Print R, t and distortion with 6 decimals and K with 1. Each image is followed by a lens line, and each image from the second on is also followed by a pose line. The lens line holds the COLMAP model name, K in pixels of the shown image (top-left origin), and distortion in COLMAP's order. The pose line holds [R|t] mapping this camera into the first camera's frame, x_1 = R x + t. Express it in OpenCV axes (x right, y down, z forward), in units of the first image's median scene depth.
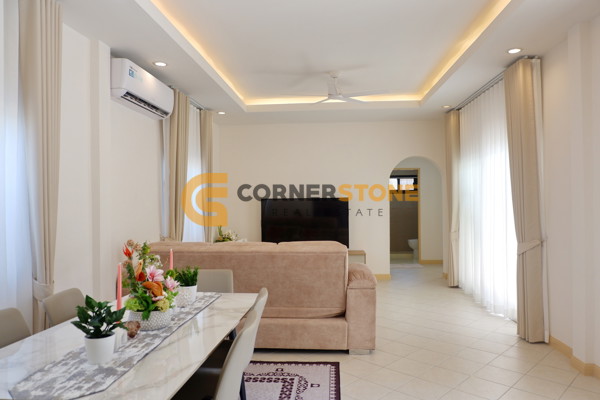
lens RADIAL K [[419.2, 0, 300.0], [0, 419.2, 200.0], [0, 0, 1]] dist [-0.023601, 0.009046]
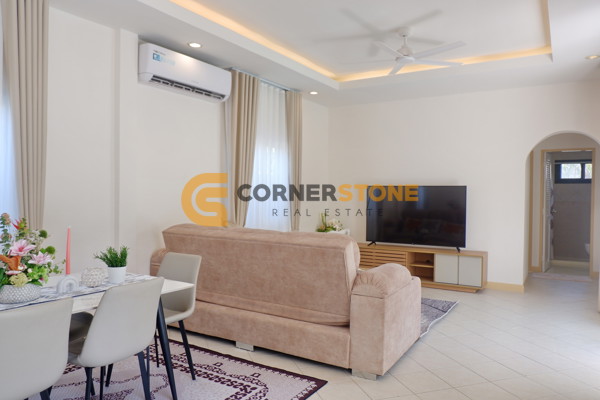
lens RADIAL K [[430.7, 0, 300.0], [0, 430.7, 200.0], [0, 0, 1]] dist [-0.012715, -0.000287]
pose [[0.890728, 0.027883, -0.453680, 0.395142], [-0.018557, 0.999515, 0.024997, 0.012596], [0.454157, -0.013846, 0.890814, 0.219092]]
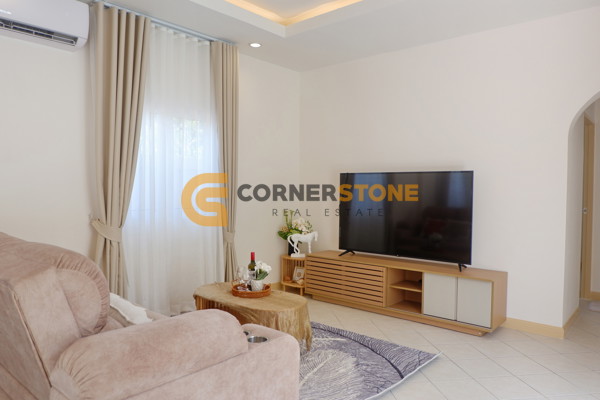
lens RADIAL K [[419.2, 0, 300.0], [0, 419.2, 200.0], [0, 0, 1]] dist [-0.023601, 0.009046]
pose [[0.799254, 0.034638, -0.599994, 0.497427], [-0.019151, 0.999299, 0.032179, 0.035241], [0.600688, -0.014229, 0.799357, 0.859446]]
